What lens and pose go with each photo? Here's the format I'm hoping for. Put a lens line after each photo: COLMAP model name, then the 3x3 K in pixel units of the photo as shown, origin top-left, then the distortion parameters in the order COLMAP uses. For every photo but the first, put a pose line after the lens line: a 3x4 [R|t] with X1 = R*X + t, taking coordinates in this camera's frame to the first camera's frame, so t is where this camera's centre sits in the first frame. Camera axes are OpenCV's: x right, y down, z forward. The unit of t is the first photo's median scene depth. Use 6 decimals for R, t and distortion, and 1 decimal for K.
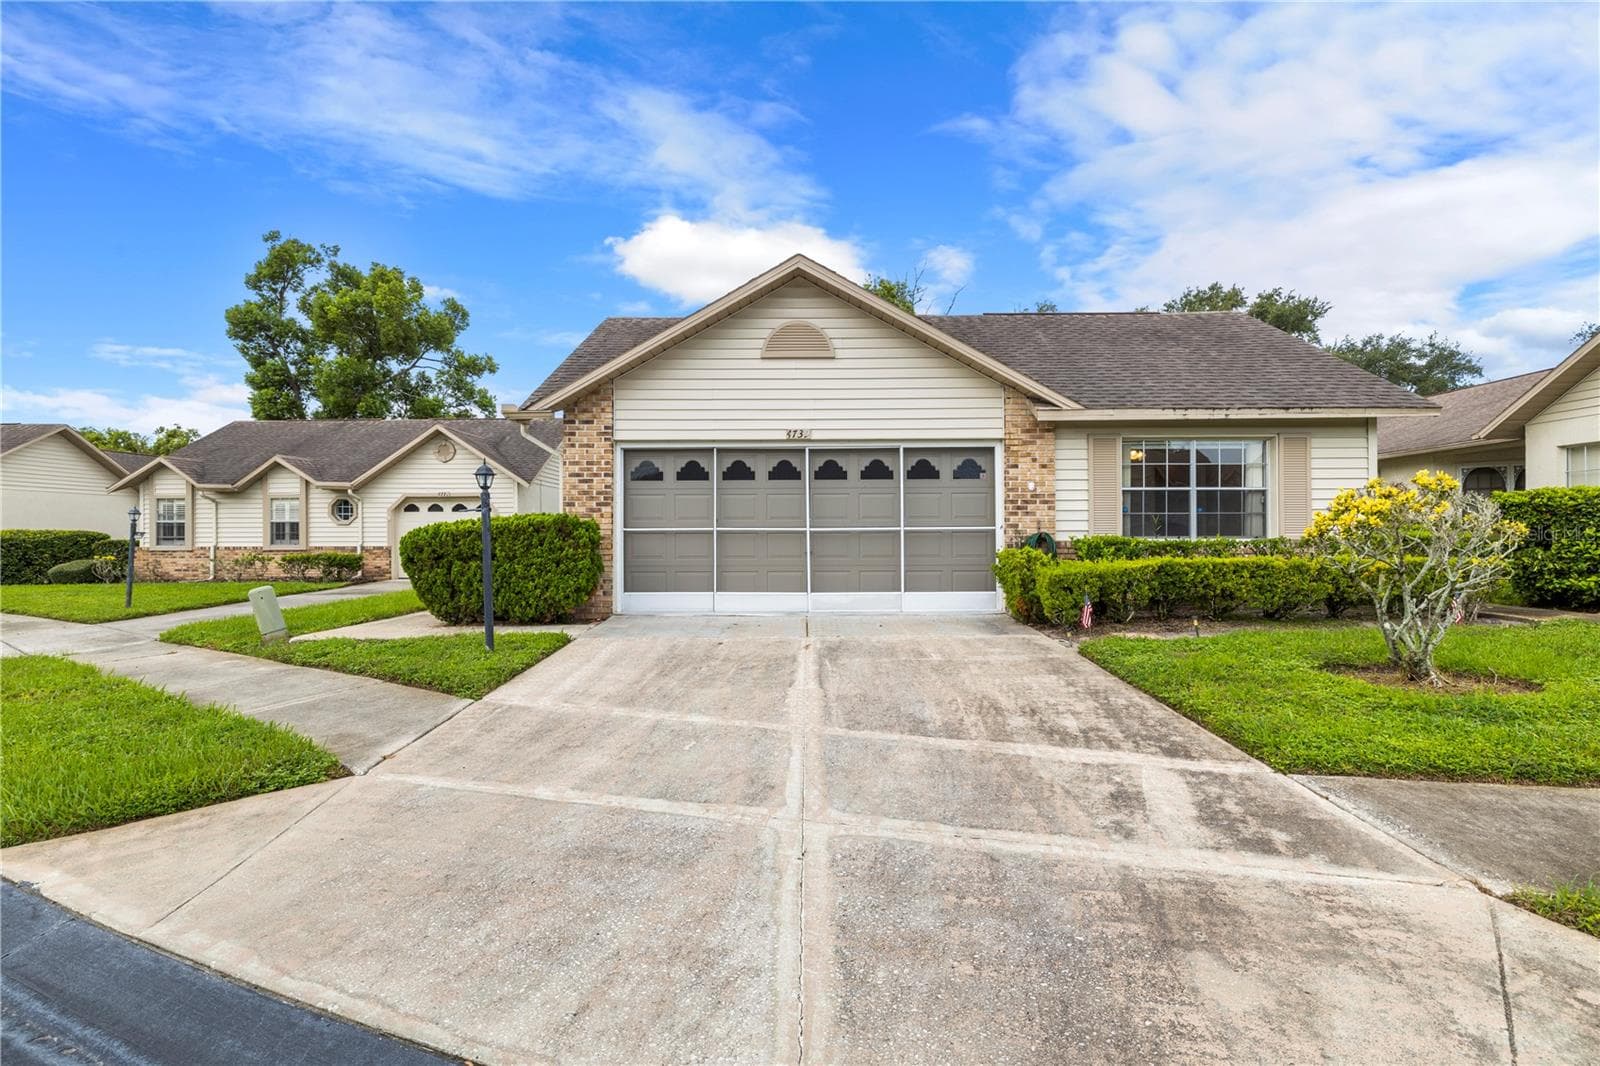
lens RADIAL K [[774.1, 0, 800.0], [0, 774.1, 533.0], [0, 0, 1]] dist [-0.004962, -0.000255]
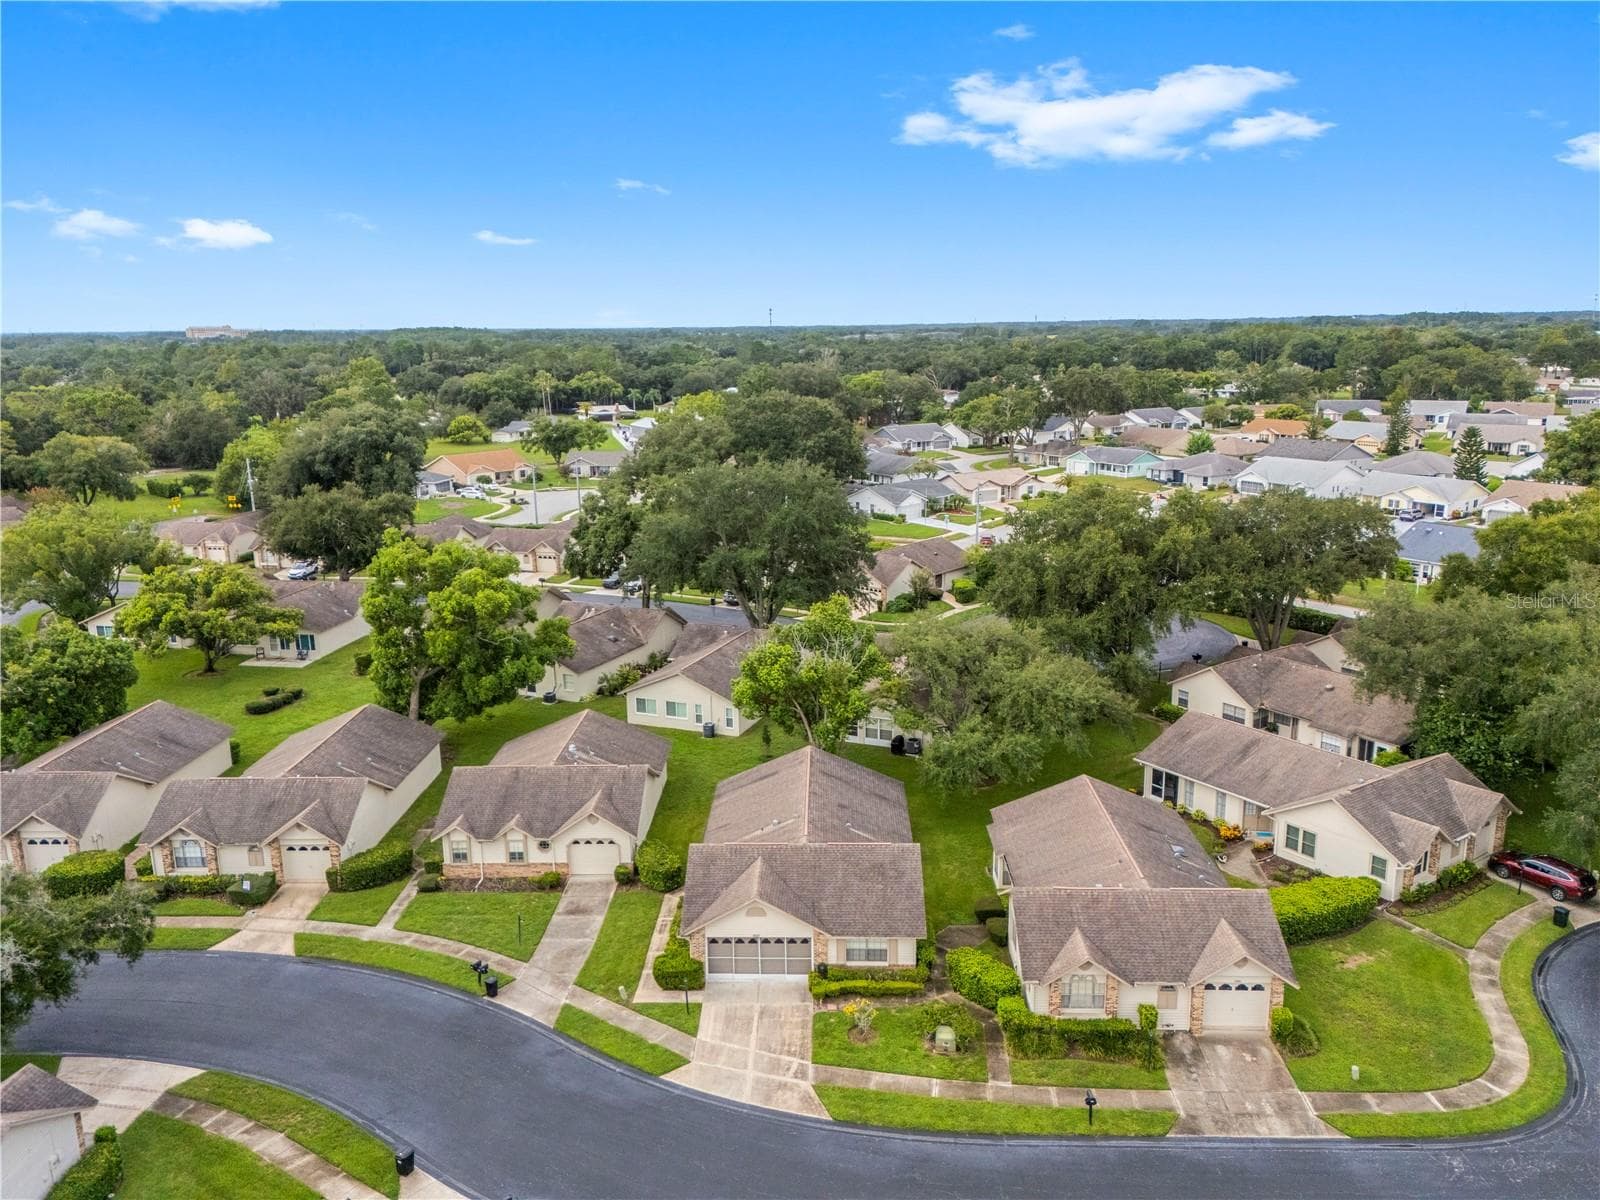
lens RADIAL K [[1175.1, 0, 800.0], [0, 1175.1, 600.0], [0, 0, 1]] dist [0.078660, -0.069559]
pose [[0.999879, -0.003578, -0.015161, 0.281535], [0.006970, 0.973152, 0.230057, -2.830660], [0.013931, -0.230134, 0.973059, -3.878229]]
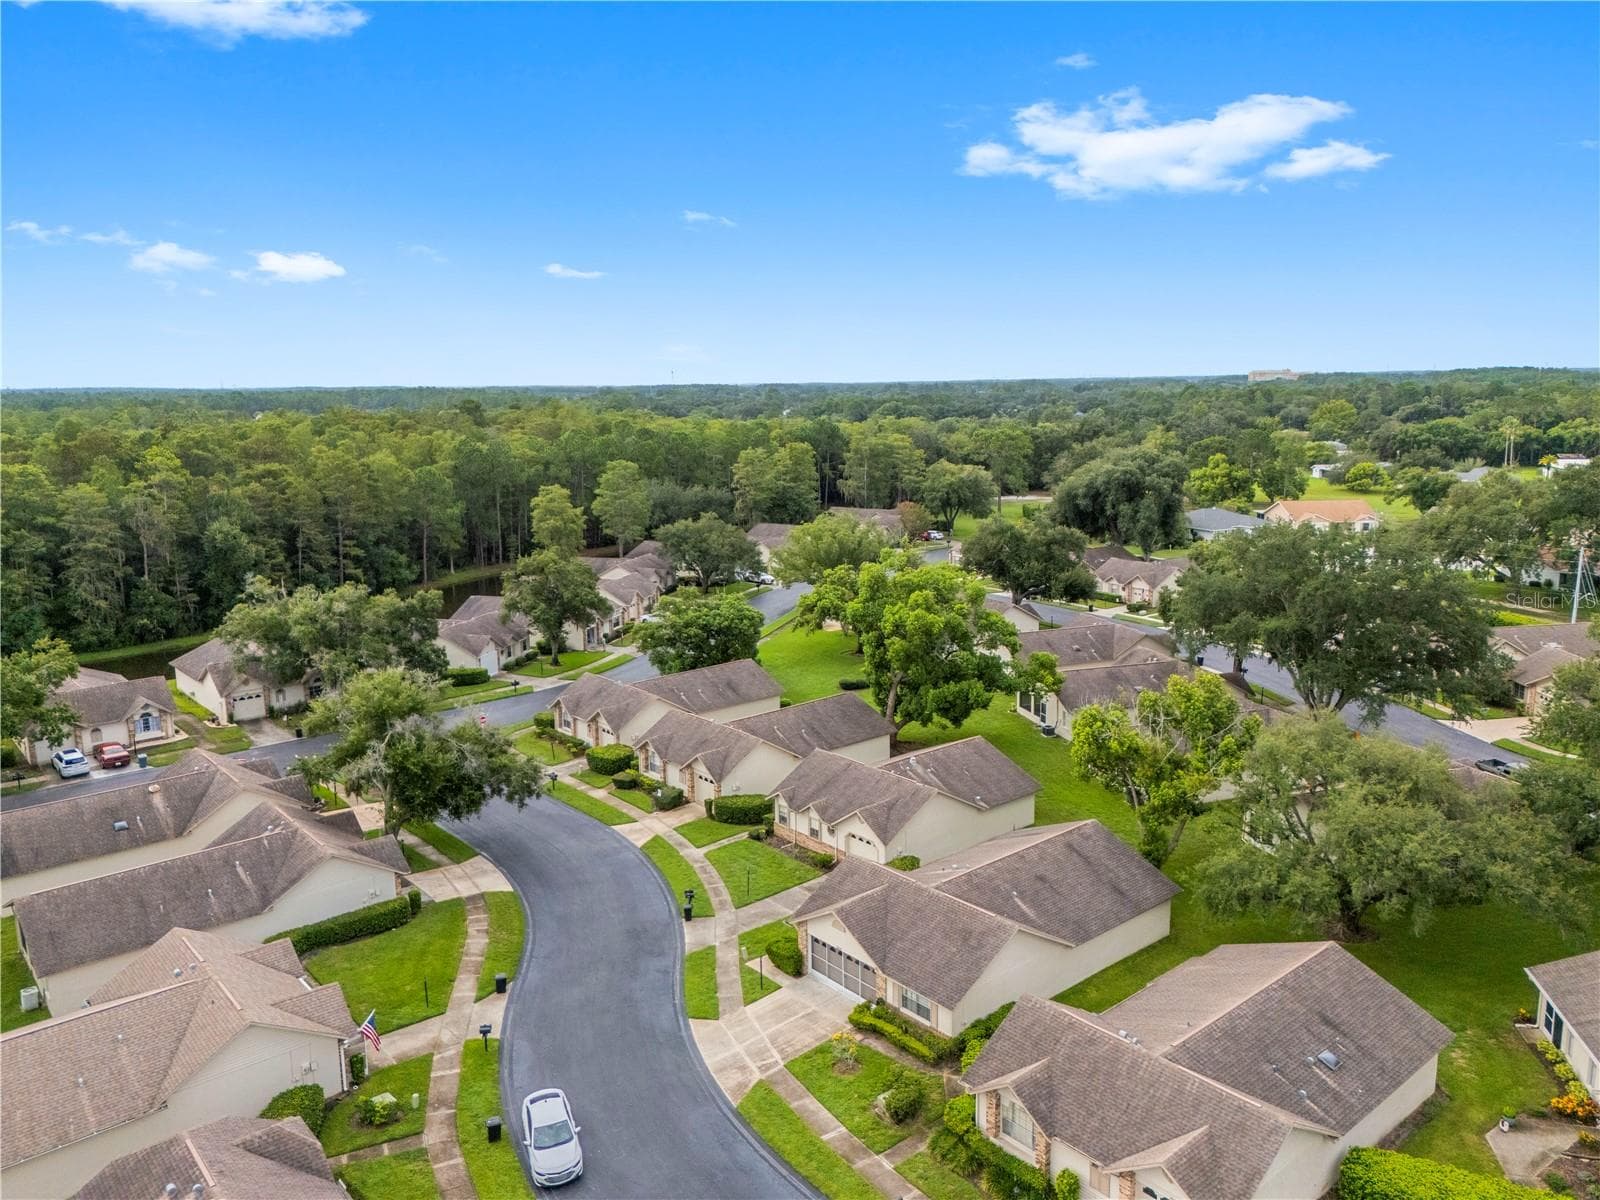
lens RADIAL K [[1175.1, 0, 800.0], [0, 1175.1, 600.0], [0, 0, 1]] dist [0.078660, -0.069559]
pose [[0.662221, 0.135276, -0.736997, 3.822778], [0.010317, 0.981829, 0.189485, -2.838706], [0.749238, -0.133084, 0.648792, -2.623291]]
